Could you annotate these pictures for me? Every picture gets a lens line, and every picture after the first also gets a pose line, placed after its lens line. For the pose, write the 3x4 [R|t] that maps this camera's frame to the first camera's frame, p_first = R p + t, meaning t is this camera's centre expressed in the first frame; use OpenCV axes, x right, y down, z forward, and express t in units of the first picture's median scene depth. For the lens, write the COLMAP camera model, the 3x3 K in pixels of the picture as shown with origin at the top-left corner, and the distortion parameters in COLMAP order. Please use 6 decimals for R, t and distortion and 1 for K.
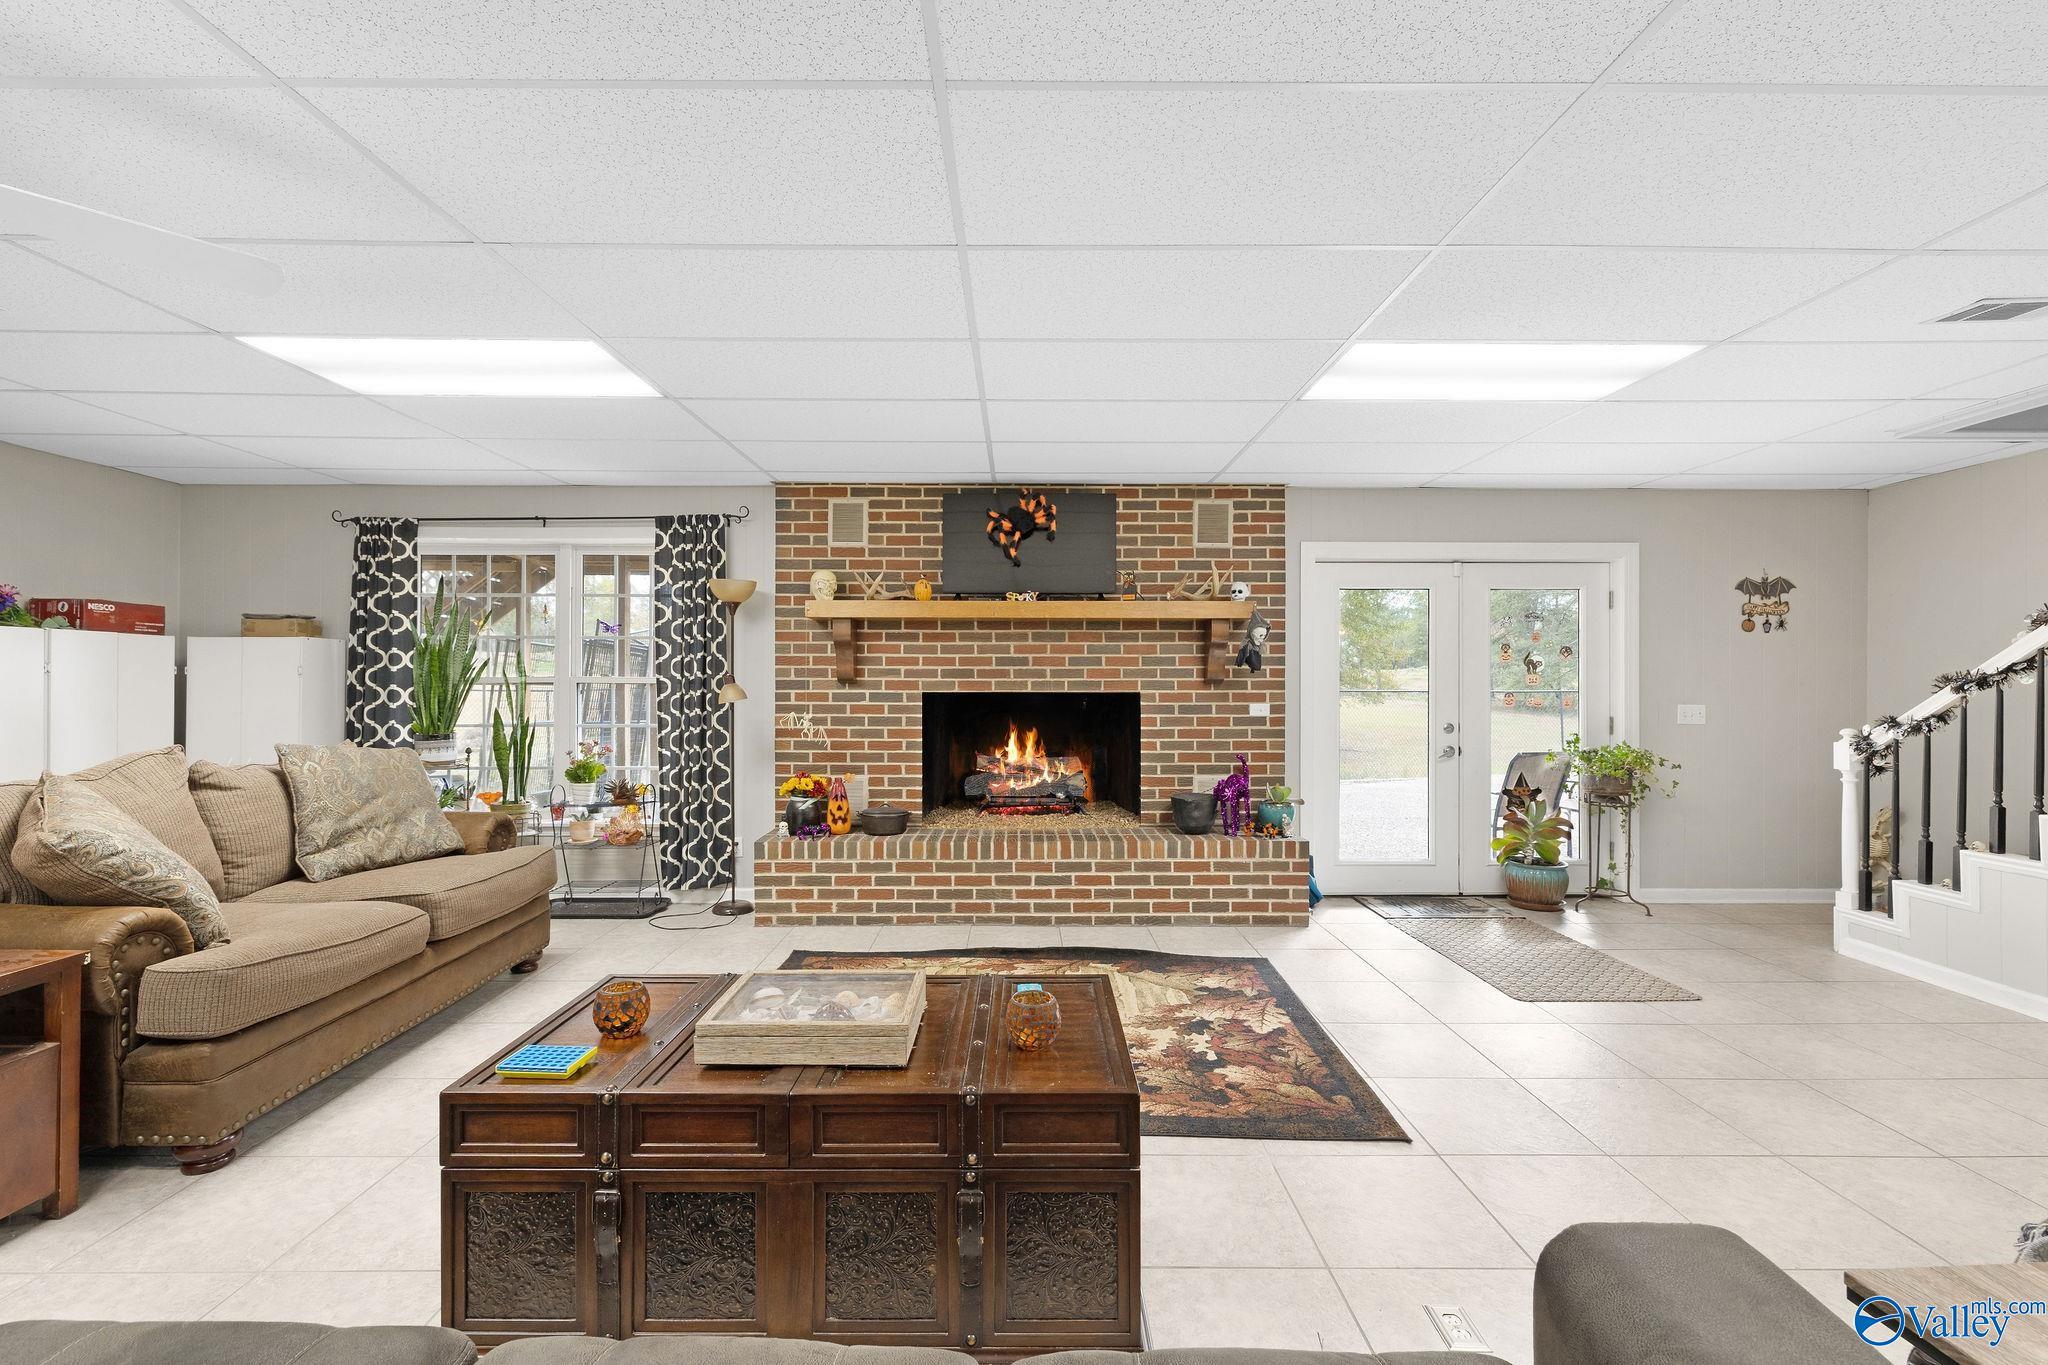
lens RADIAL K [[867.7, 0, 1028.1], [0, 867.7, 679.1], [0, 0, 1]] dist [0.000481, 0.000061]
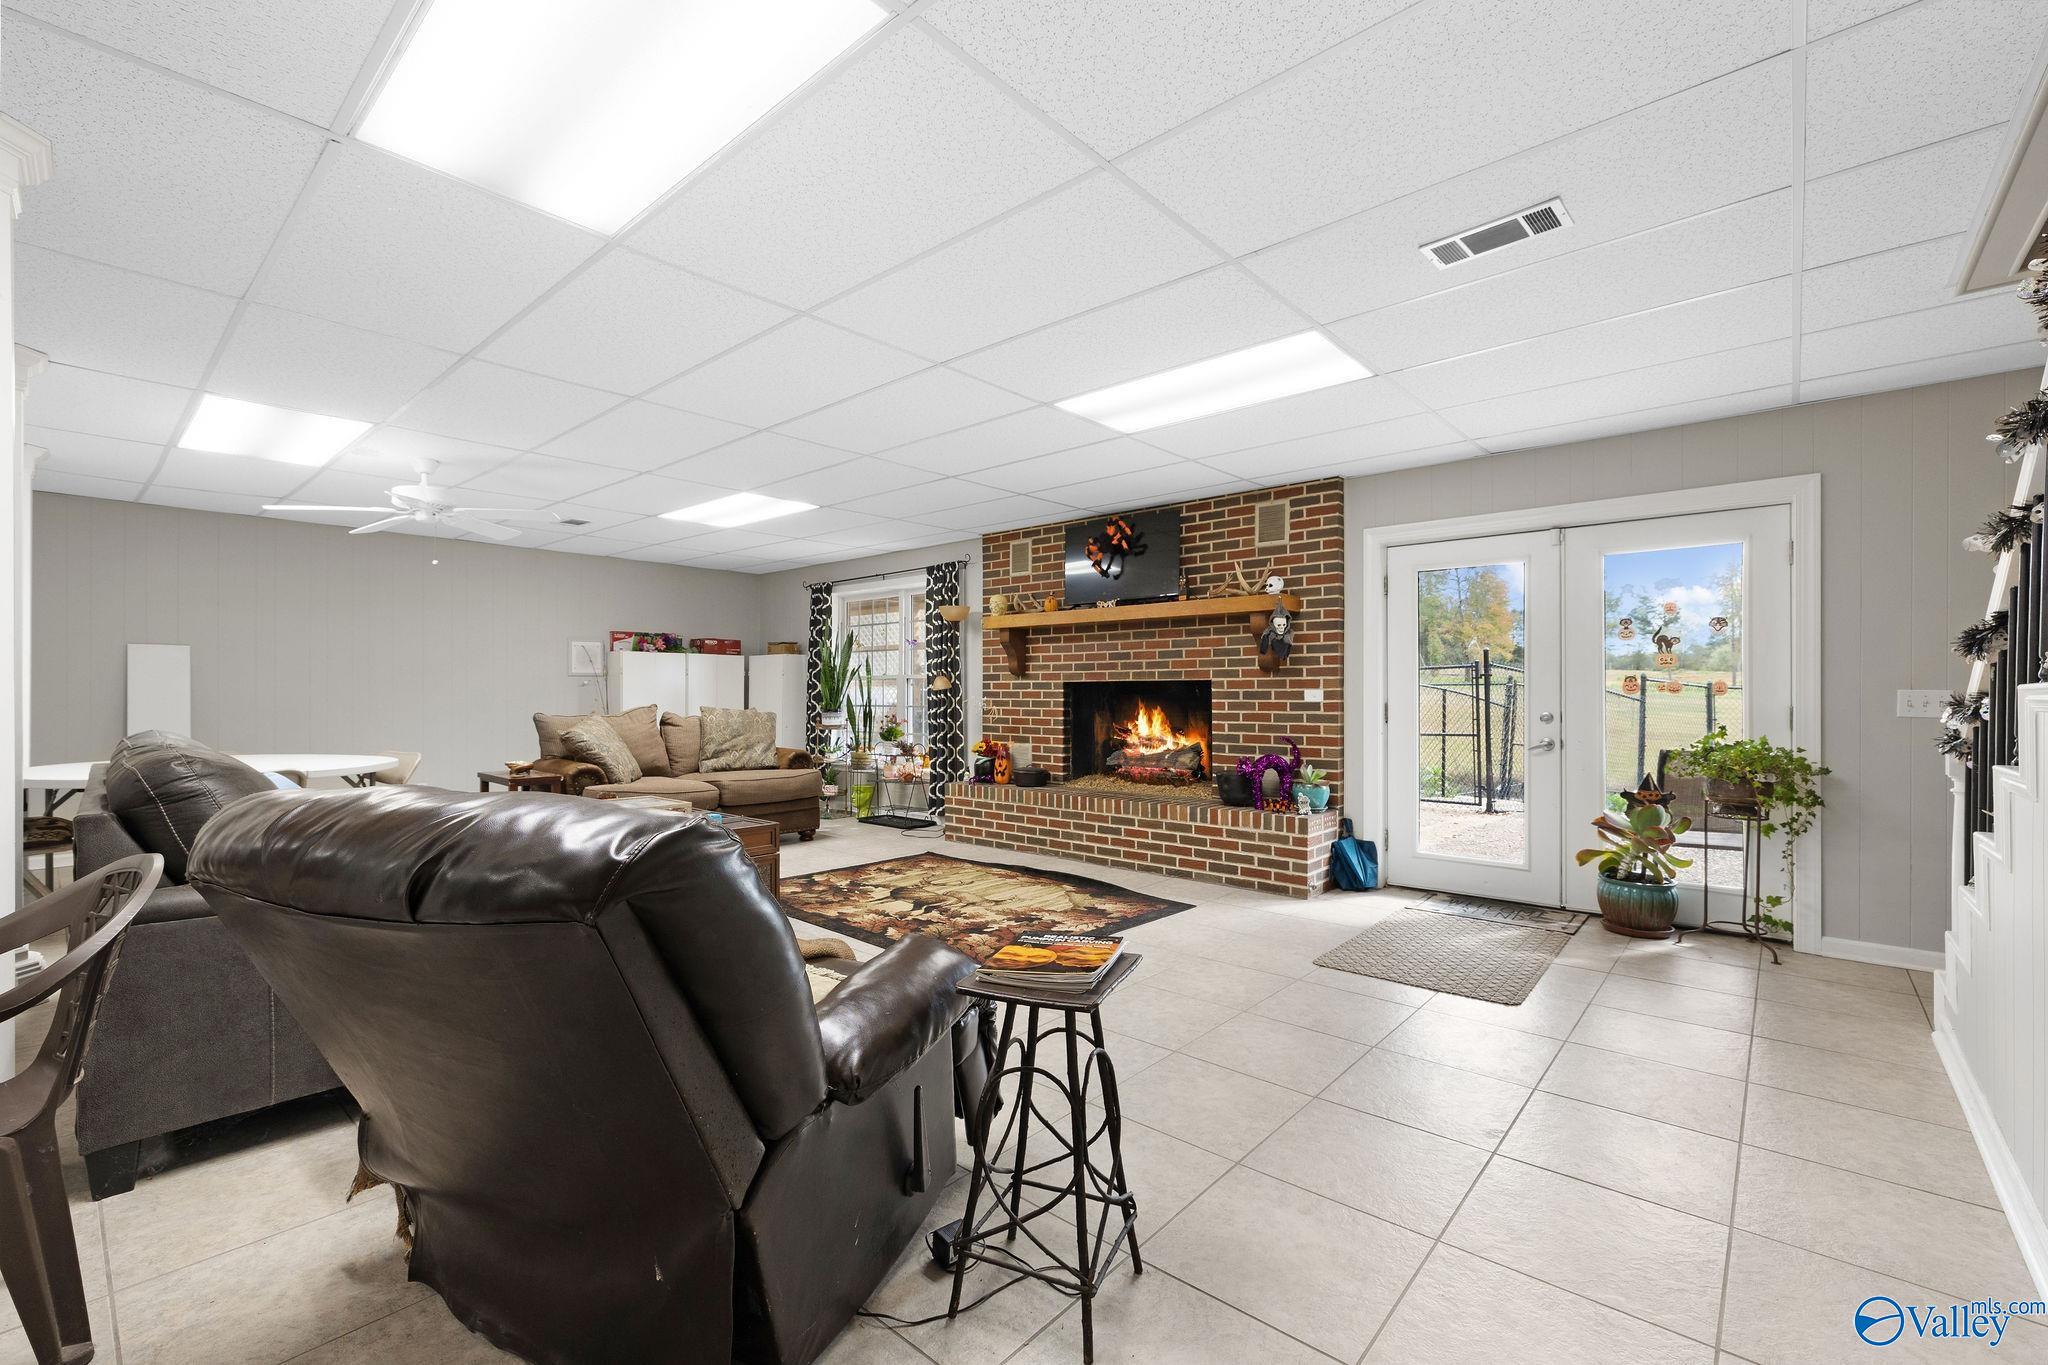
lens RADIAL K [[867.7, 0, 1028.1], [0, 867.7, 679.1], [0, 0, 1]] dist [0.000481, 0.000061]
pose [[0.747830, -0.011387, -0.663793, 0.704602], [0.006497, 0.999931, -0.009833, 0.023645], [0.663858, 0.003041, 0.747852, -0.010920]]
